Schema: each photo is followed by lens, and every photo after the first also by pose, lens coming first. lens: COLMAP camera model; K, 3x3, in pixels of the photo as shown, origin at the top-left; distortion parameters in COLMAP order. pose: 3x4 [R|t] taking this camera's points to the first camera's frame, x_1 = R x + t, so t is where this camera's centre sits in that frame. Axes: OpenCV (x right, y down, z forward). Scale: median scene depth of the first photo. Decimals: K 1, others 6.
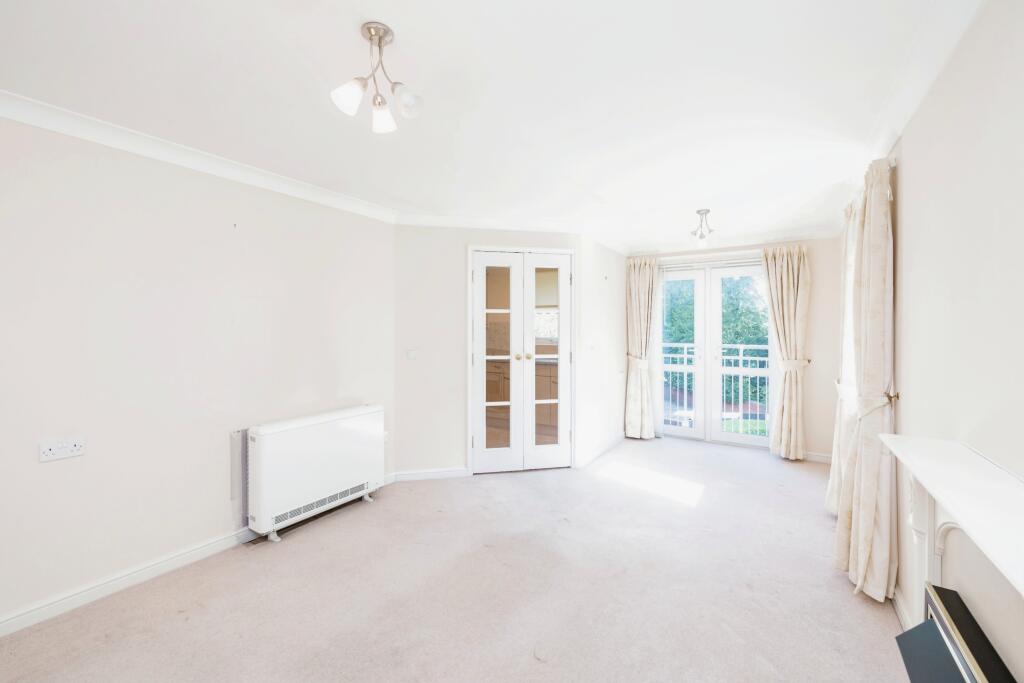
lens RADIAL K [[432.6, 0, 511.3], [0, 432.6, 331.1], [0, 0, 1]] dist [0.000160, 0.000052]
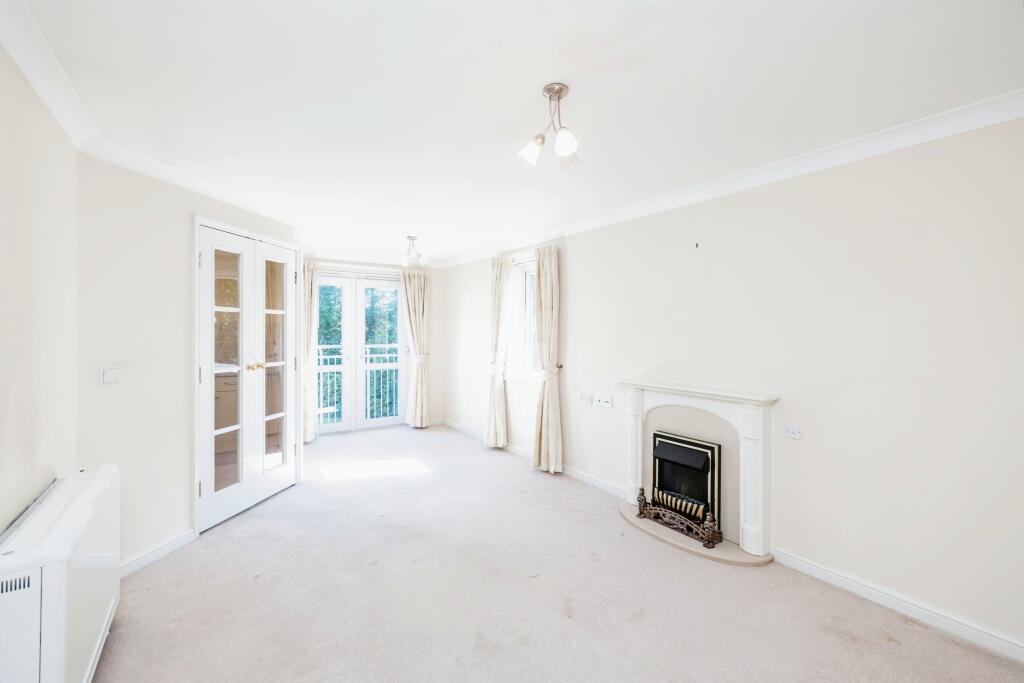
lens RADIAL K [[430.5, 0, 511.8], [0, 430.5, 329.7], [0, 0, 1]] dist [0.000224, 0.000020]
pose [[0.386205, 0.002679, 0.922409, -0.523059], [0.001805, 0.999992, -0.003661, -0.006278], [-0.922411, 0.003079, 0.386196, 0.230369]]
